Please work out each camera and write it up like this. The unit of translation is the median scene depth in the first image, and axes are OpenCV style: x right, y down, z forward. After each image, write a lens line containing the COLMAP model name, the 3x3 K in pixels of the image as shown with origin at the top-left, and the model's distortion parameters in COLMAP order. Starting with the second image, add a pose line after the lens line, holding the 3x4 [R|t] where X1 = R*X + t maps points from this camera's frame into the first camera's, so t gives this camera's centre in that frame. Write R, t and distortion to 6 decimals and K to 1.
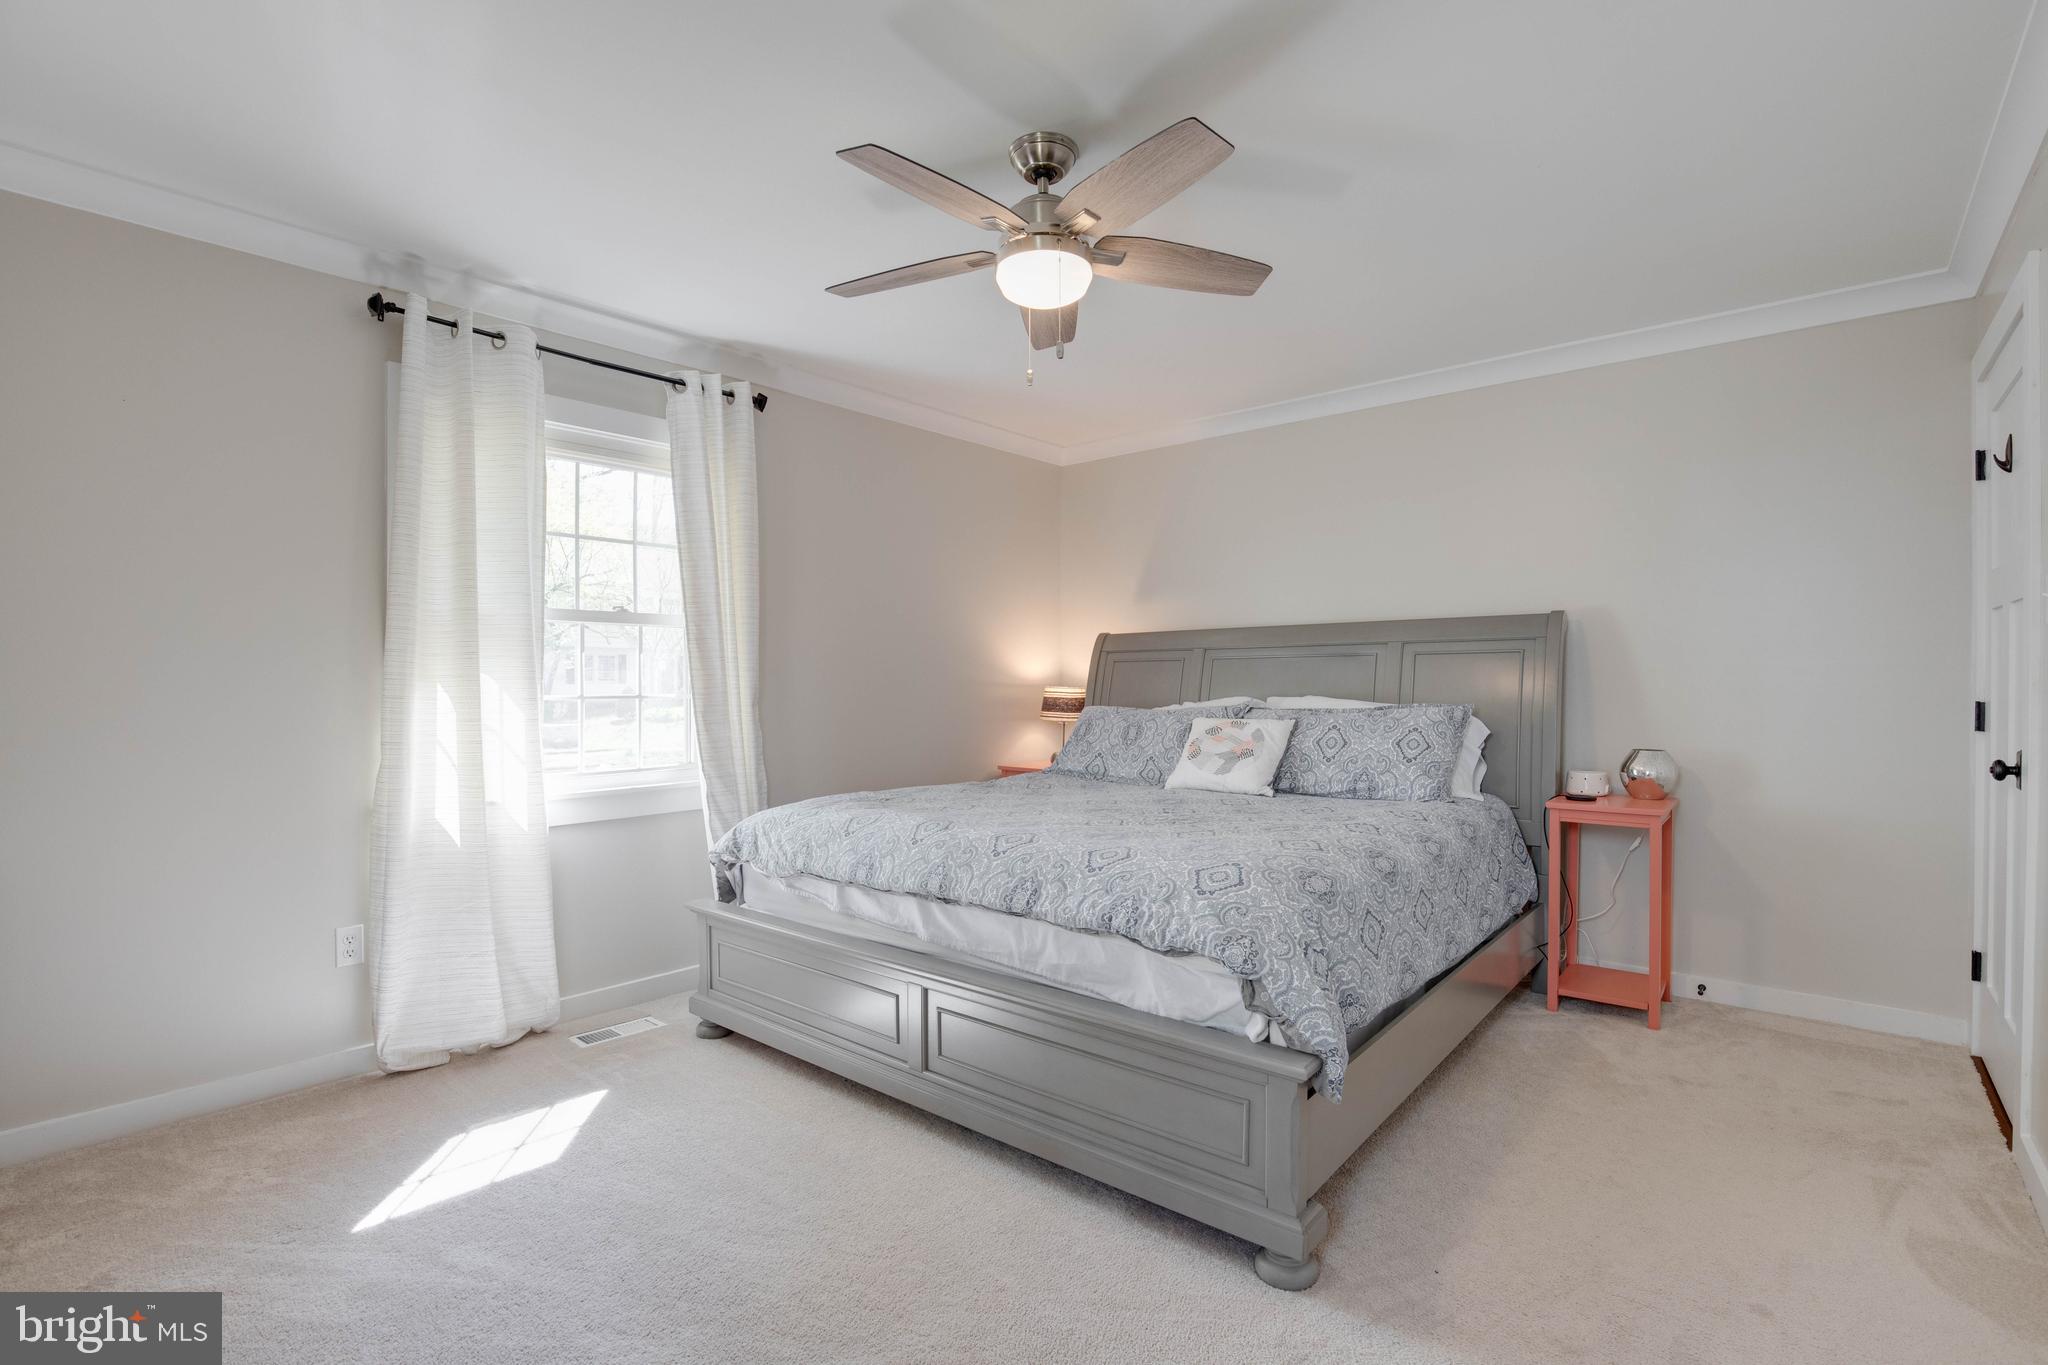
lens RADIAL K [[943.7, 0, 1029.5], [0, 943.7, 676.2], [0, 0, 1]] dist [-0.031186, 0.000075]
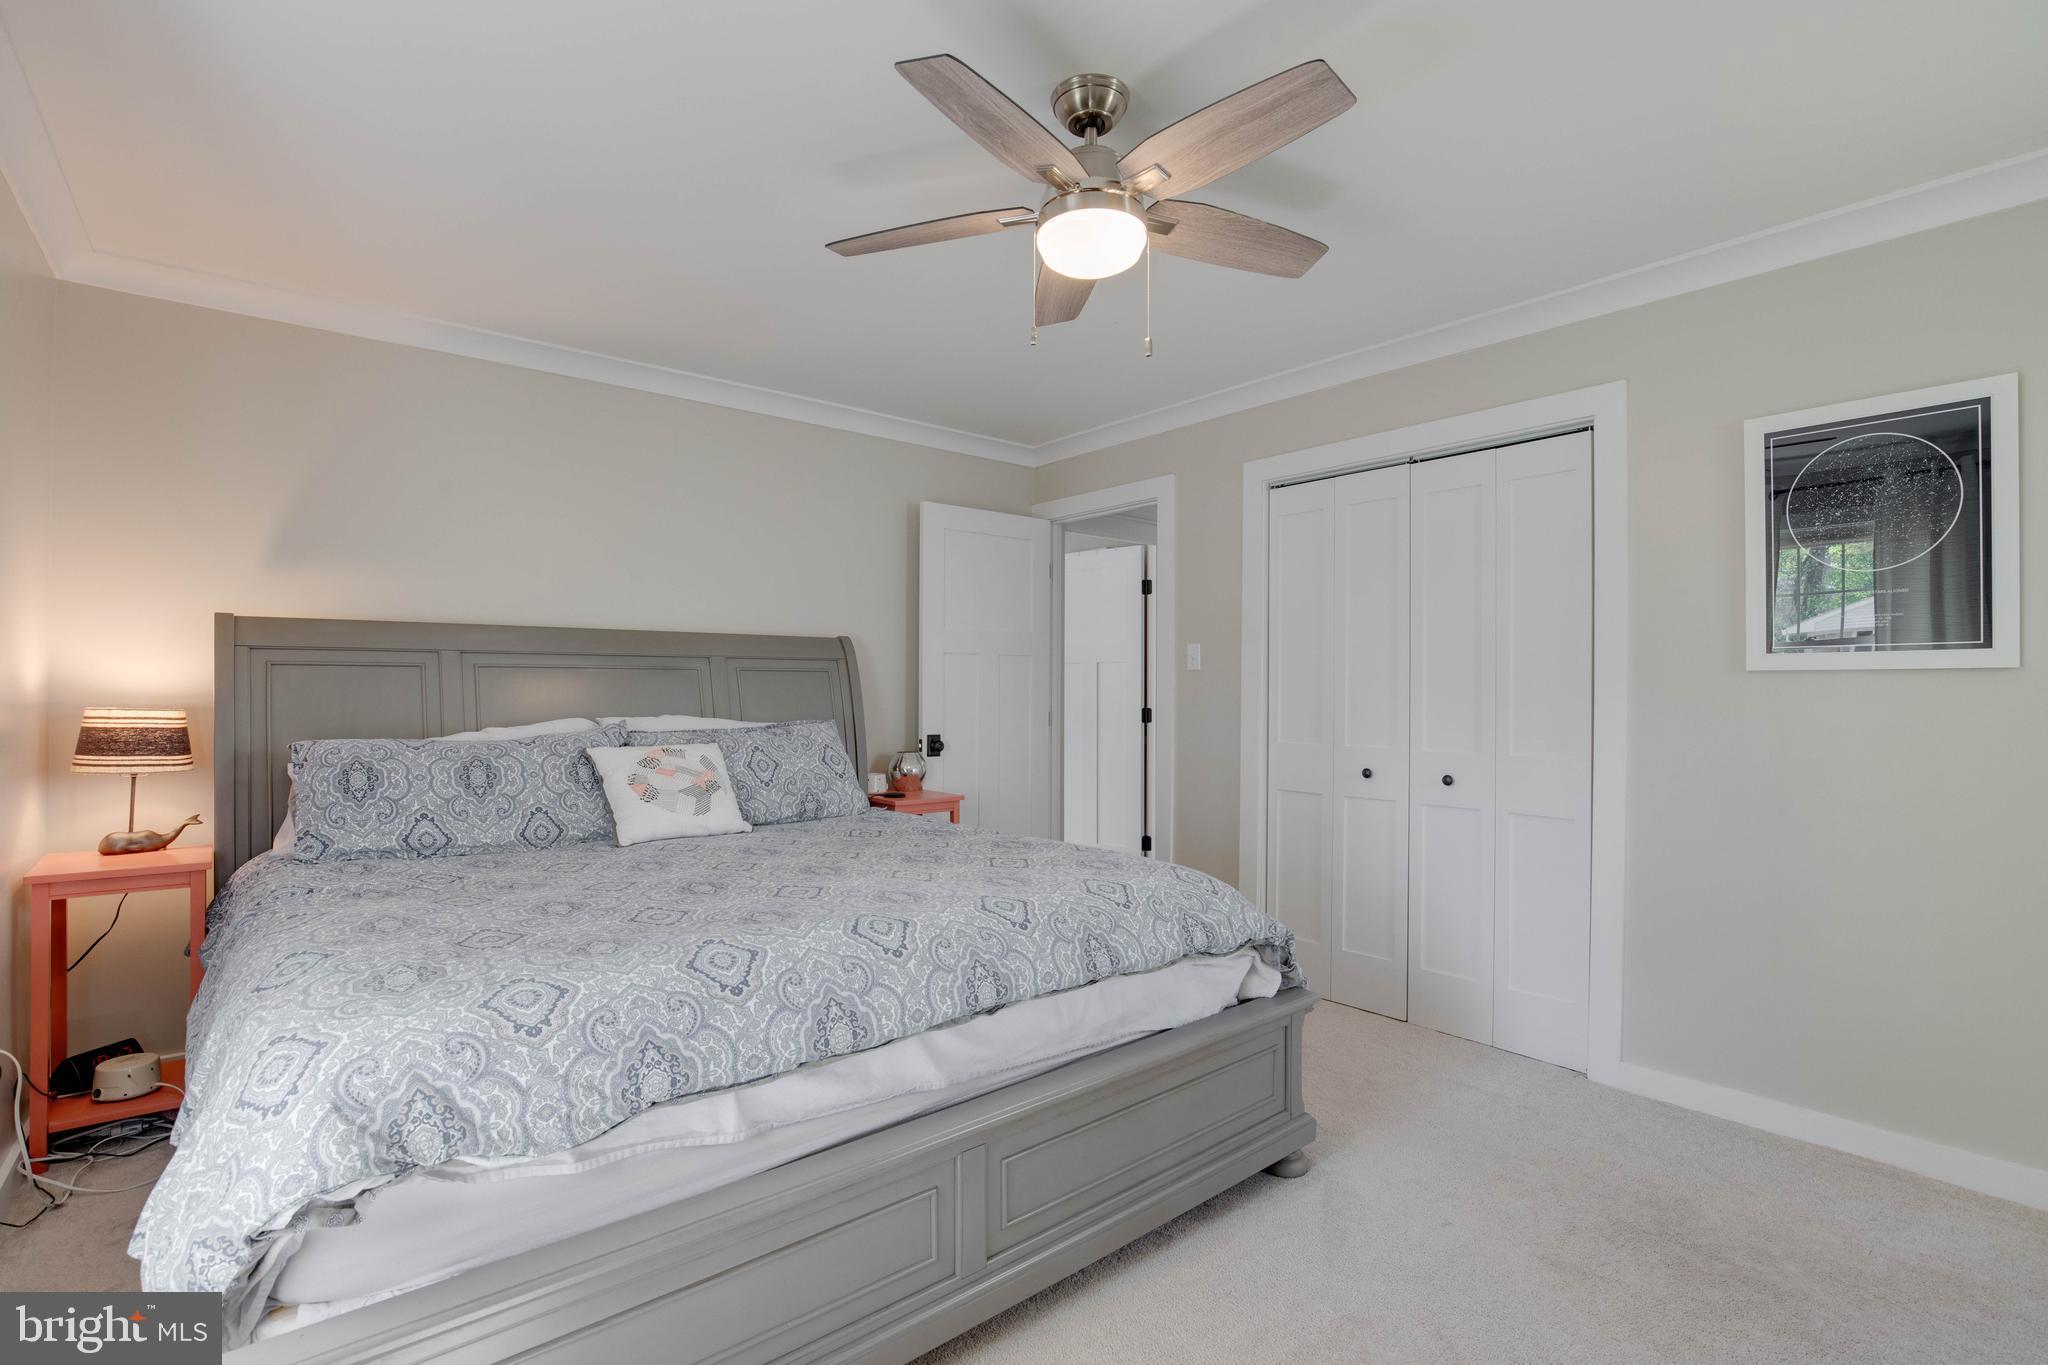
lens RADIAL K [[943.7, 0, 1029.5], [0, 943.7, 676.2], [0, 0, 1]] dist [-0.031186, 0.000075]
pose [[0.167631, 0.020156, 0.985644, -0.493580], [-0.010946, 0.999767, -0.018583, -0.002593], [-0.985789, -0.007674, 0.167813, 0.528463]]
